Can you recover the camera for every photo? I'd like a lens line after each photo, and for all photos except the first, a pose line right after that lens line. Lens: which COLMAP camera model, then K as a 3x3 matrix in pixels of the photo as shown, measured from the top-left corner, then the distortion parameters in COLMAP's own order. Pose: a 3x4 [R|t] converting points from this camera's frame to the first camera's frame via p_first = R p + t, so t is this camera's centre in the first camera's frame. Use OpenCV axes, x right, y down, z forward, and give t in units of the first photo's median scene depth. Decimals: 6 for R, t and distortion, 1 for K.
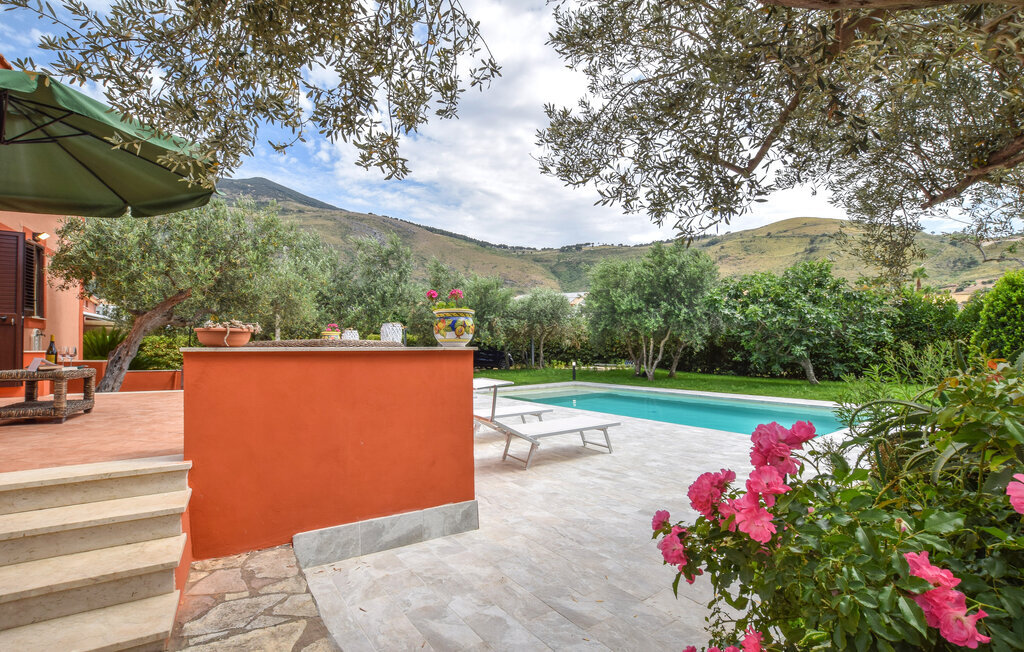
lens RADIAL K [[458.2, 0, 512.0], [0, 458.2, 326.0], [0, 0, 1]] dist [-0.020405, 0.000058]
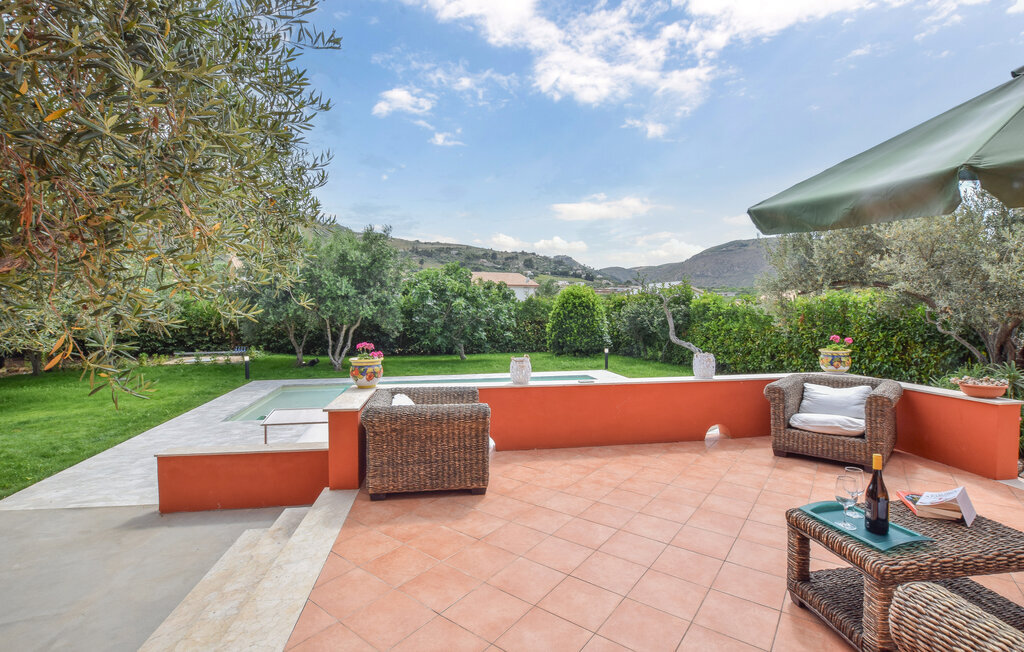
lens RADIAL K [[458.2, 0, 512.0], [0, 458.2, 326.0], [0, 0, 1]] dist [-0.020405, 0.000058]
pose [[0.404492, -0.026894, 0.914146, -0.437122], [-0.040265, 0.998075, 0.047179, -0.030892], [-0.913655, -0.055892, 0.402630, 0.318004]]
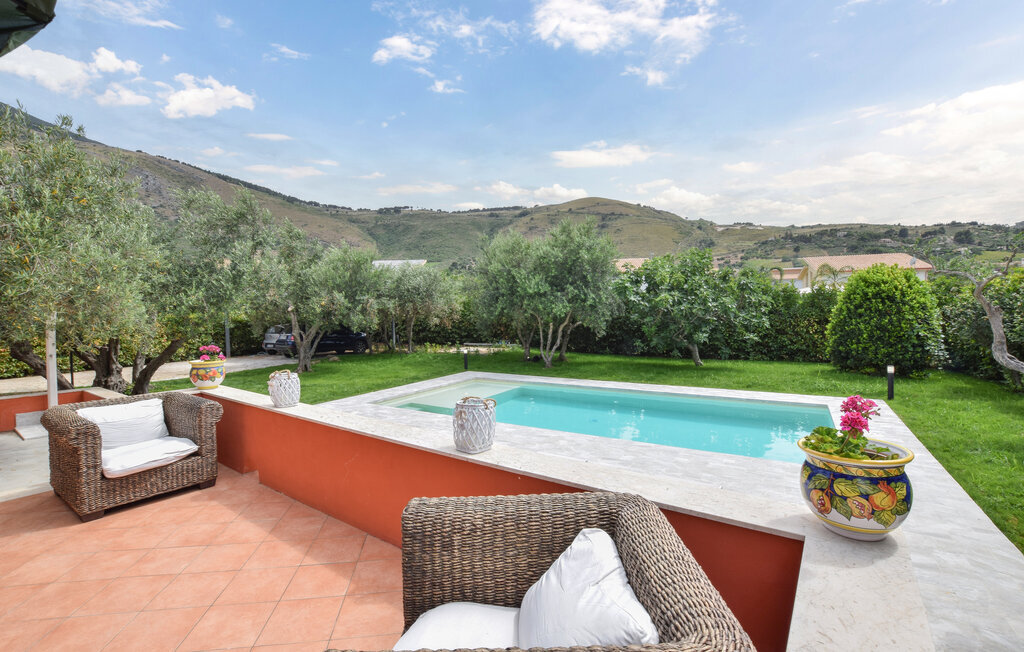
lens RADIAL K [[453.4, 0, 512.0], [0, 453.4, 326.0], [0, 0, 1]] dist [-0.028342, 0.000534]
pose [[0.925795, -0.023330, 0.377306, -0.130153], [-0.005778, 0.997104, 0.075831, -0.038989], [-0.377983, -0.072385, 0.922979, 0.171352]]
